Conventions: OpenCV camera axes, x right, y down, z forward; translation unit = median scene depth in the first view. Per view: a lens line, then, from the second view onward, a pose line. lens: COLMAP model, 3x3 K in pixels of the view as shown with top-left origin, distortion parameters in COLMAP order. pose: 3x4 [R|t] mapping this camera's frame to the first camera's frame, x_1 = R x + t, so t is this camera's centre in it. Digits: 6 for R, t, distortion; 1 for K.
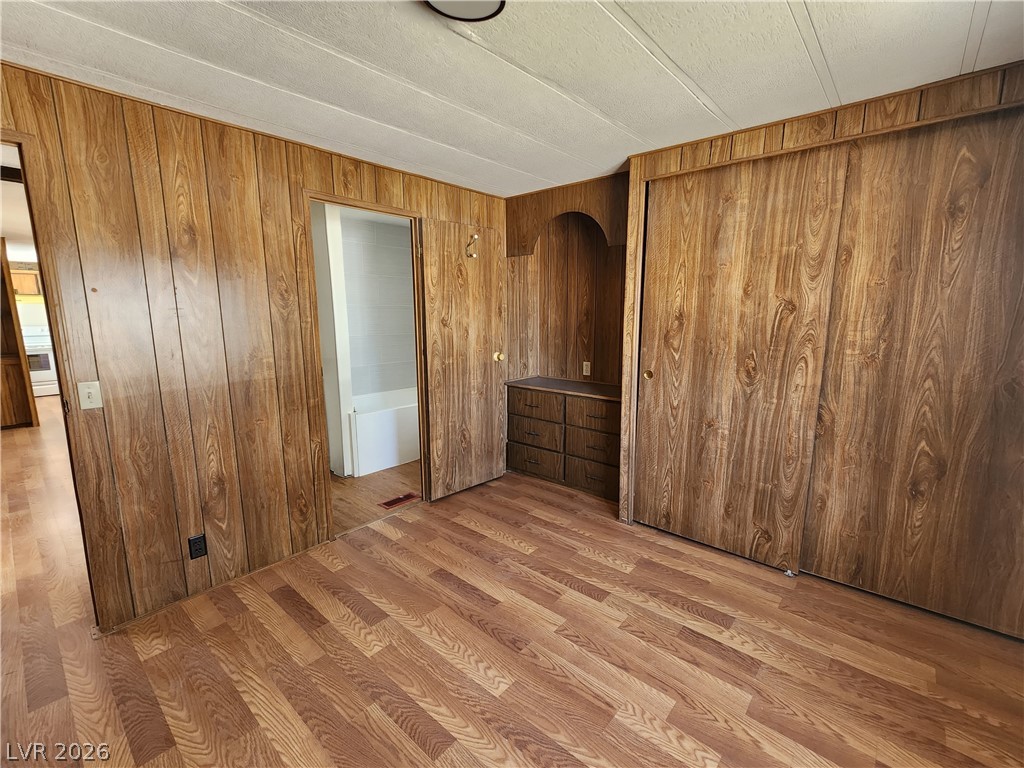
lens RADIAL K [[451.9, 0, 508.9], [0, 451.9, 382.9], [0, 0, 1]] dist [0.000430, -0.000602]
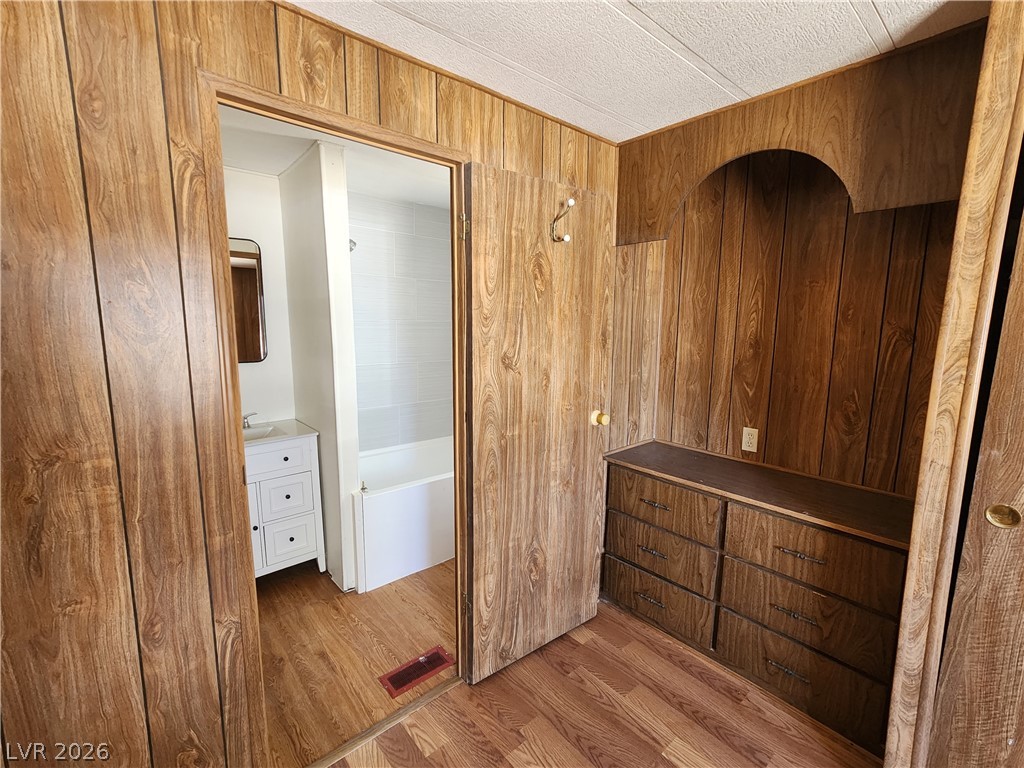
lens RADIAL K [[451.9, 0, 508.9], [0, 451.9, 382.9], [0, 0, 1]] dist [0.000430, -0.000602]
pose [[0.990874, 0.032266, -0.130871, -0.065457], [-0.034749, 0.999256, -0.016735, -0.093865], [0.130234, 0.021130, 0.991258, 0.440884]]
